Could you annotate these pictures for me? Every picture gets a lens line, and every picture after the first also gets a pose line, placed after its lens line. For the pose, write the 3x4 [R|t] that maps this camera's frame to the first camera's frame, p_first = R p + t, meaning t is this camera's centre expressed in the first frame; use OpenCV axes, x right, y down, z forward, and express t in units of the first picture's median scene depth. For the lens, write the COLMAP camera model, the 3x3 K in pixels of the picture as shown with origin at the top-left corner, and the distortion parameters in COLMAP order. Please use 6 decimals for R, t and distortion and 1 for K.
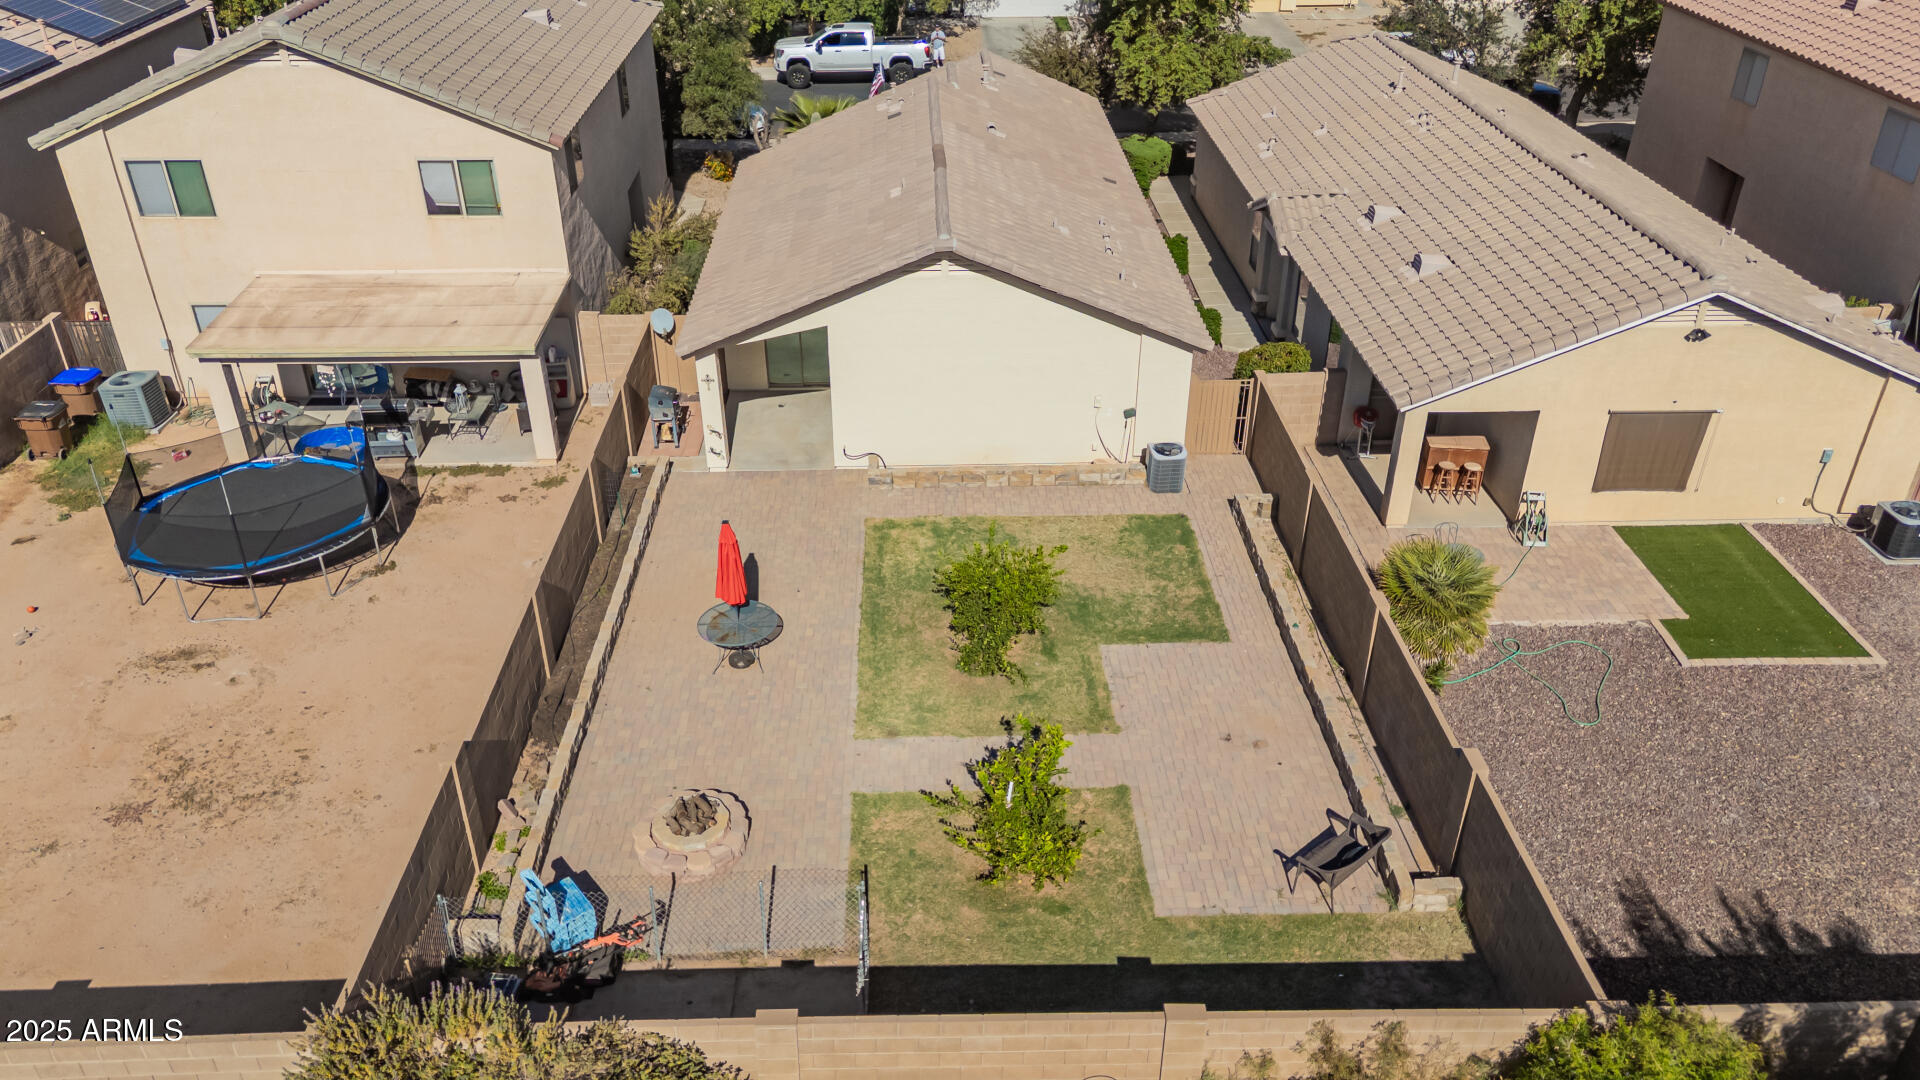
lens RADIAL K [[1412.1, 0, 960.0], [0, 1412.1, 540.0], [0, 0, 1]] dist [0.090024, -0.089827]
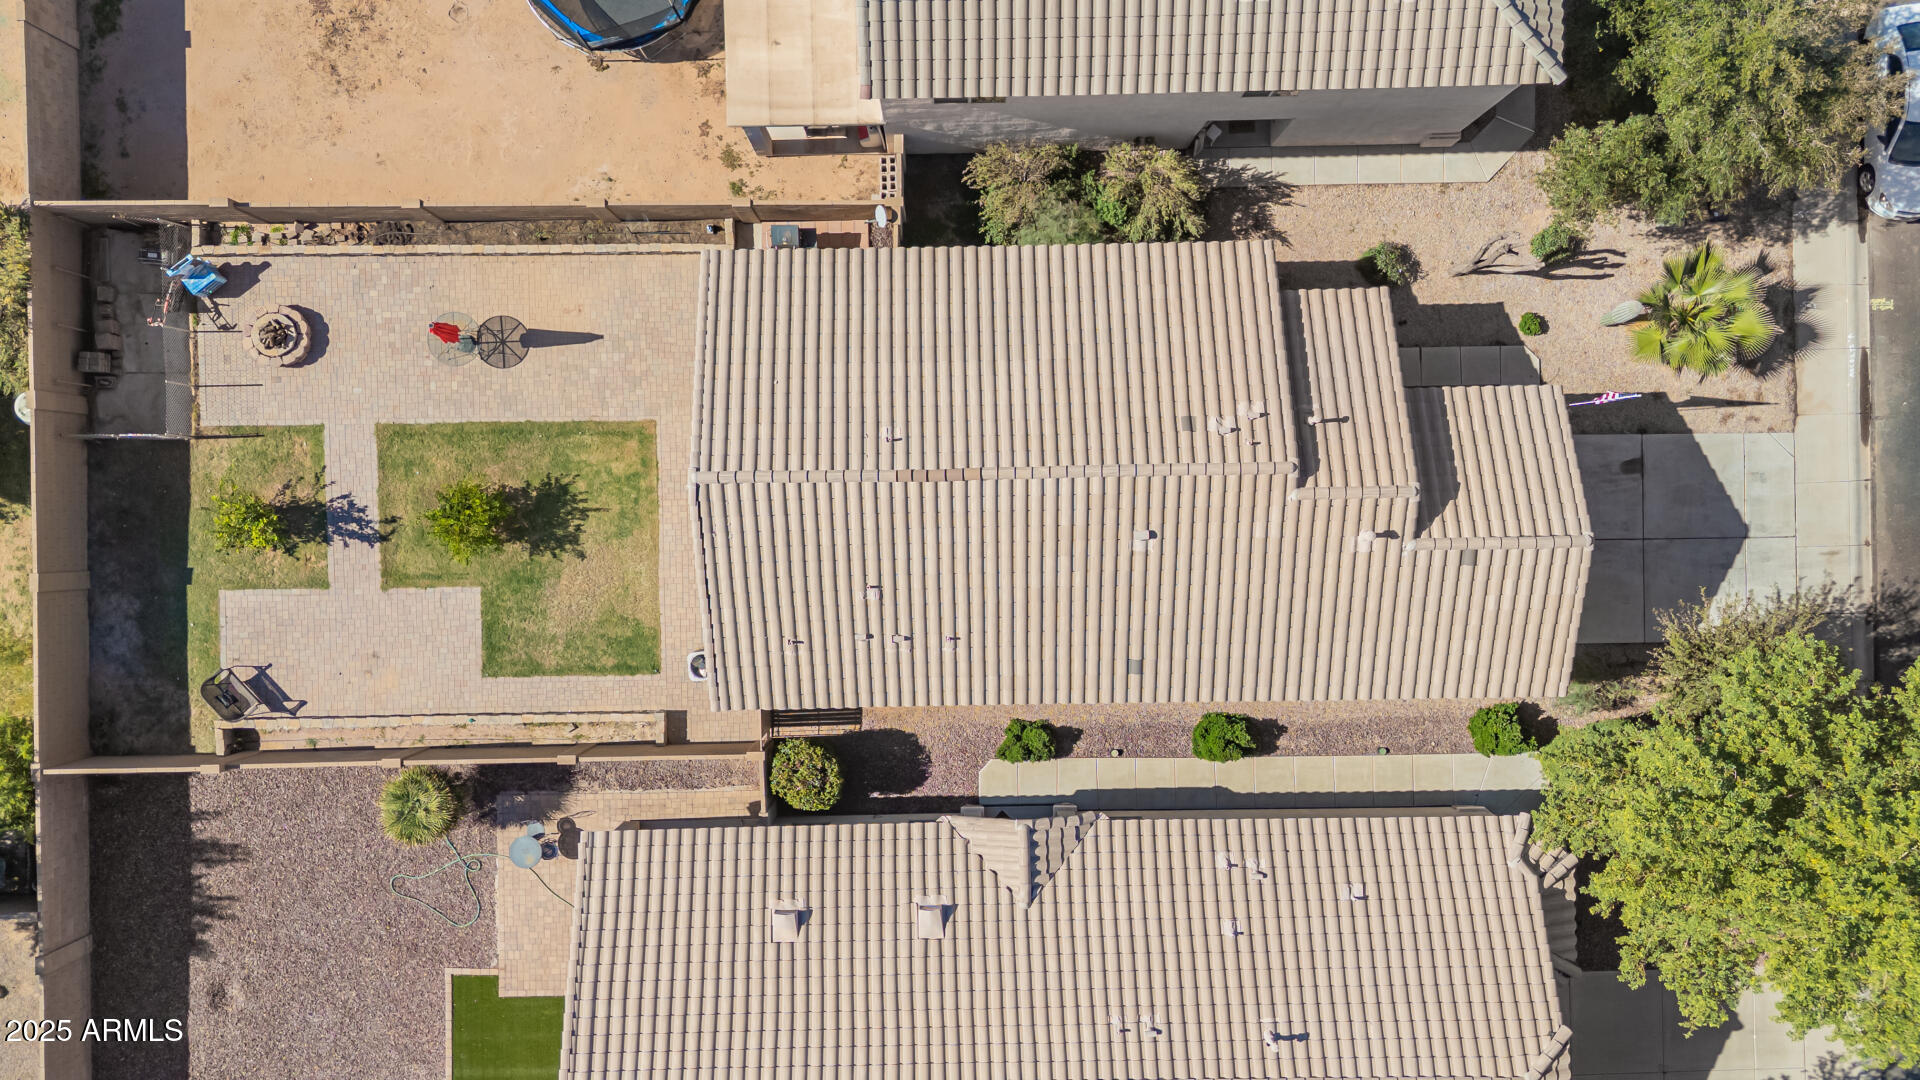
lens RADIAL K [[1412.1, 0, 960.0], [0, 1412.1, 540.0], [0, 0, 1]] dist [0.090024, -0.089827]
pose [[-0.019577, 0.999723, 0.013086, 0.017967], [-0.513986, -0.021290, 0.857534, -1.274676], [0.857575, 0.010062, 0.514261, 0.588139]]
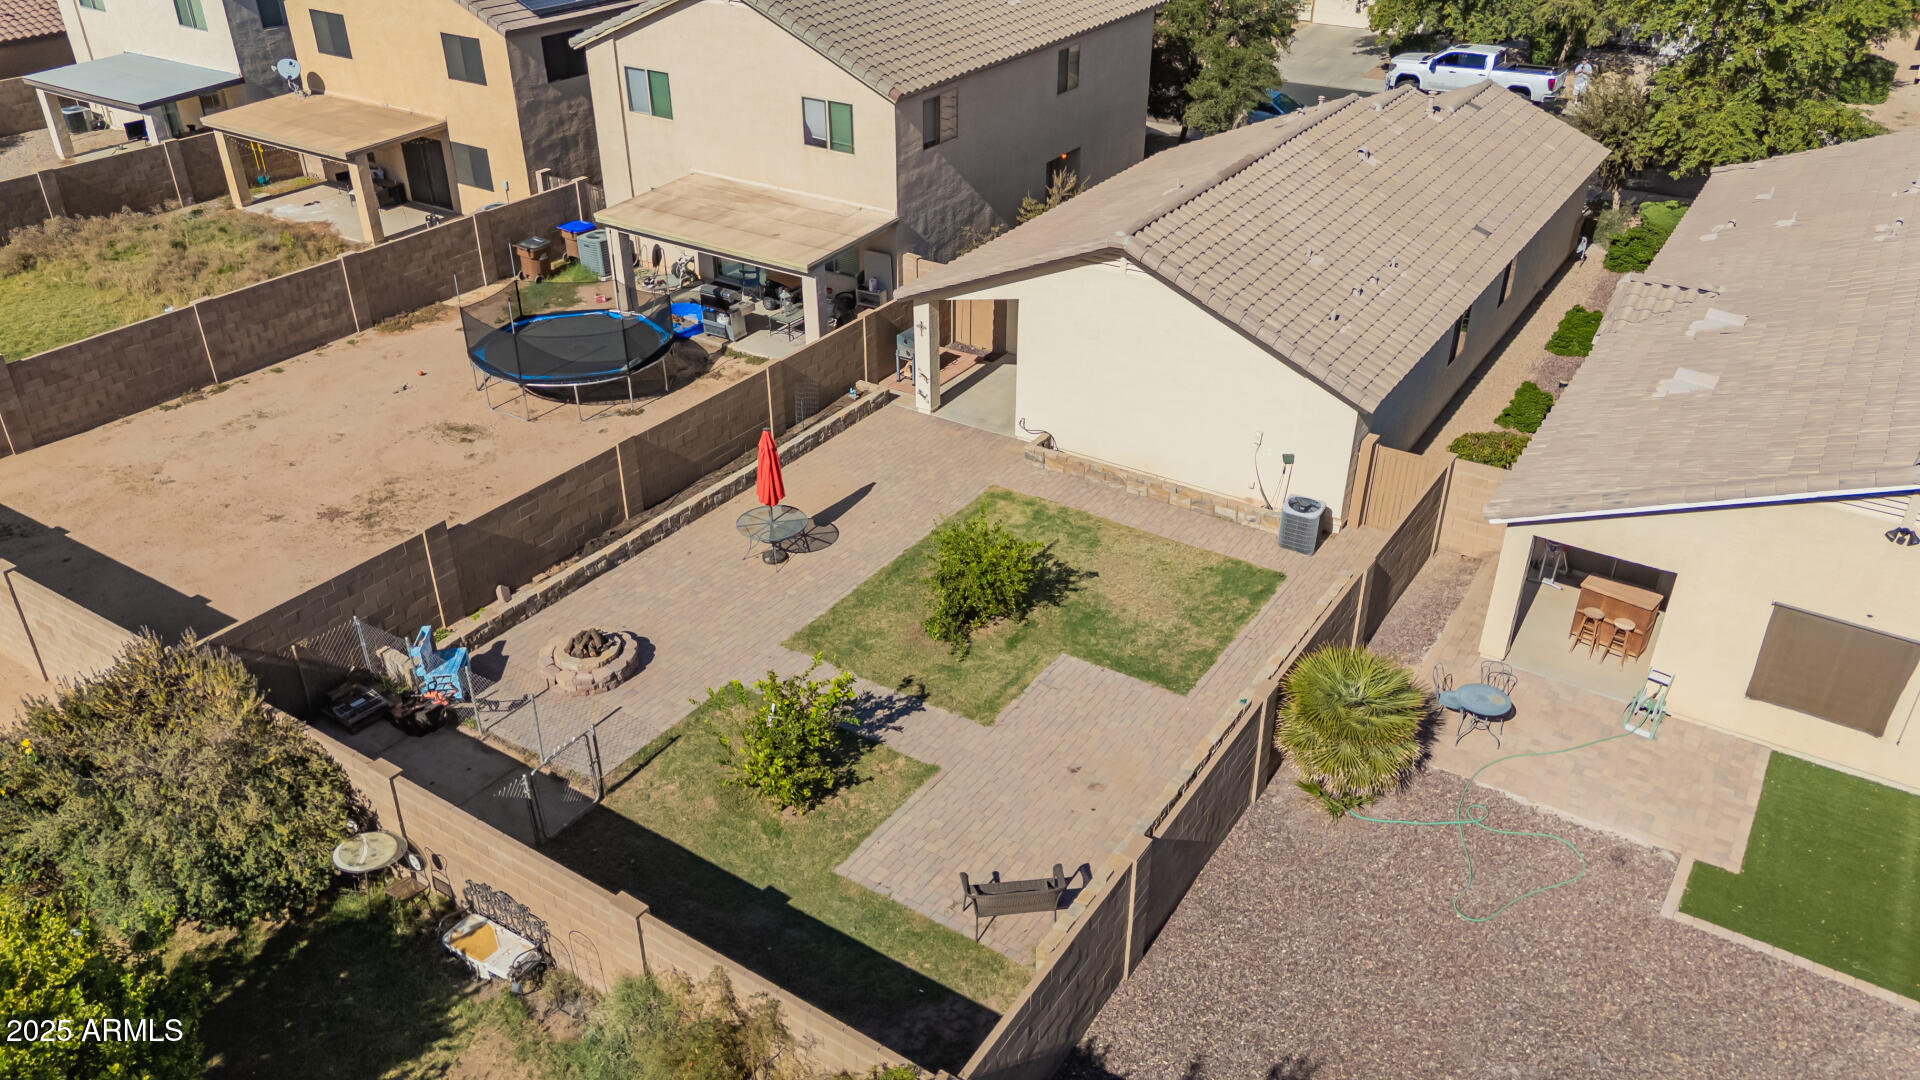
lens RADIAL K [[1412.1, 0, 960.0], [0, 1412.1, 540.0], [0, 0, 1]] dist [0.090024, -0.089827]
pose [[0.821403, 0.290872, -0.490603, 0.443505], [-0.293256, 0.953156, 0.074122, -0.047220], [0.489181, 0.082988, 0.868225, 0.087103]]
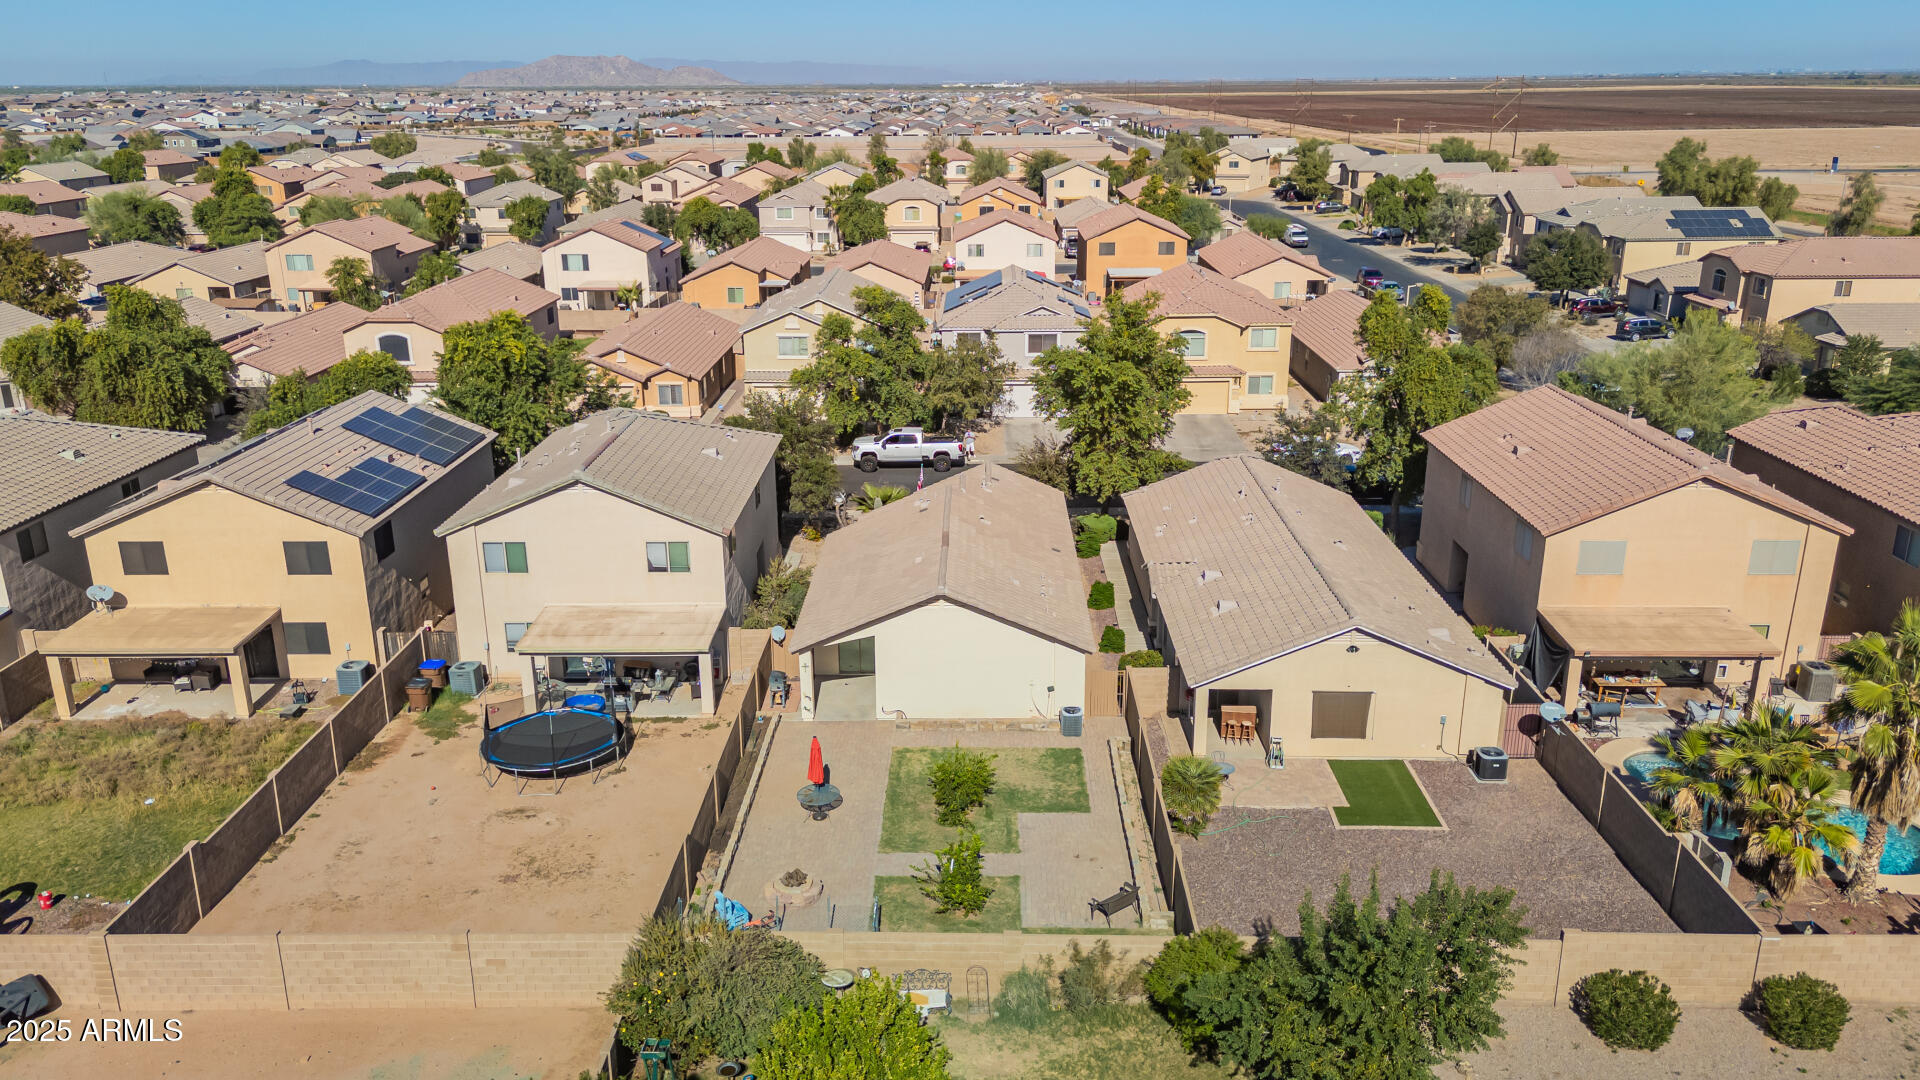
lens RADIAL K [[1422.3, 0, 960.0], [0, 1422.3, 540.0], [0, 0, 1]] dist [0.091739, -0.110416]
pose [[0.998804, 0.008745, -0.048105, 0.097078], [-0.019207, 0.974960, -0.221548, 0.122839], [0.044963, 0.222207, 0.973962, -0.749069]]
